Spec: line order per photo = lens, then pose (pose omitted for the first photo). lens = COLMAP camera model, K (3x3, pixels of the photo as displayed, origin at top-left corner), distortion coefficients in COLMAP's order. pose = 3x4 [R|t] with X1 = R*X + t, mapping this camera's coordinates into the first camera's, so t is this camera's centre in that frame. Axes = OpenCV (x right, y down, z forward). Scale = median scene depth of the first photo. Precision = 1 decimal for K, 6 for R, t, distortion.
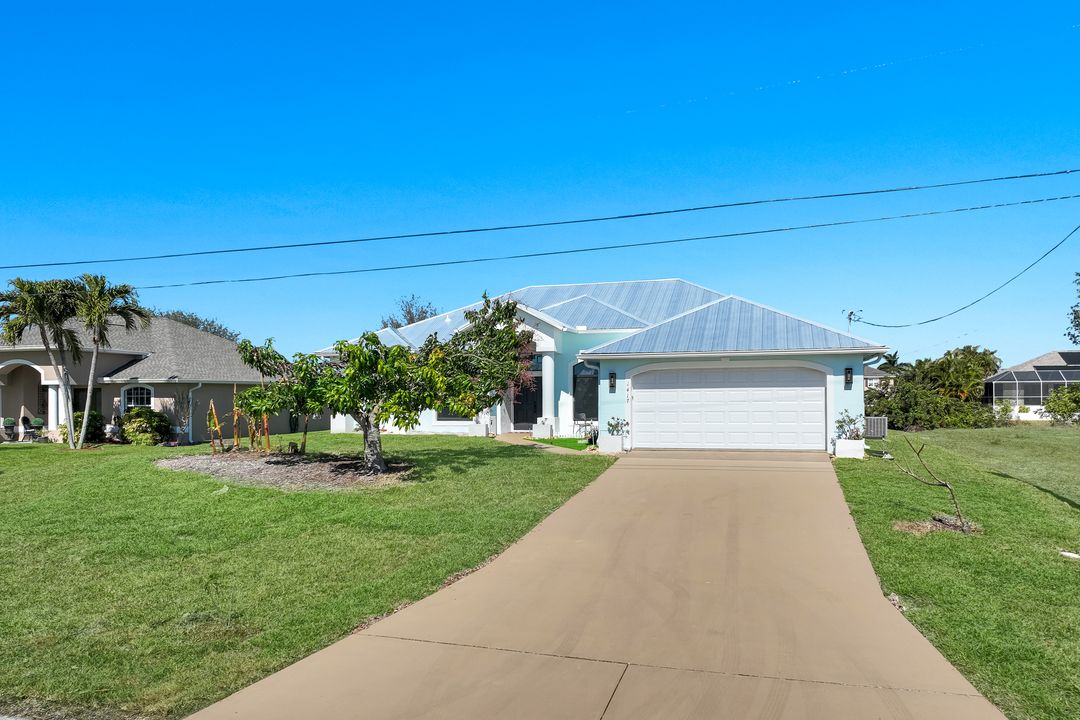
lens RADIAL K [[769.6, 0, 540.0], [0, 769.6, 360.0], [0, 0, 1]] dist [0.008272, 0.007360]
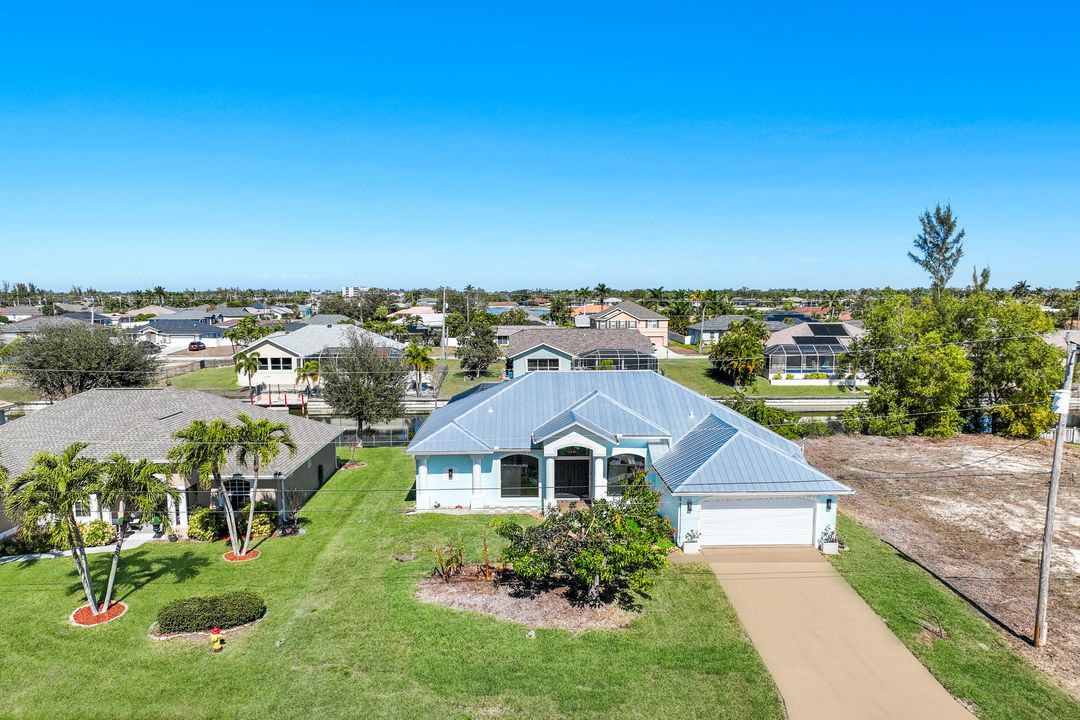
lens RADIAL K [[769.6, 0, 540.0], [0, 769.6, 360.0], [0, 0, 1]] dist [0.008272, 0.007360]
pose [[0.947816, -0.021461, 0.318095, -0.689480], [-0.023032, 0.990516, 0.135456, -0.475435], [-0.317985, -0.135713, 0.938332, -0.327401]]
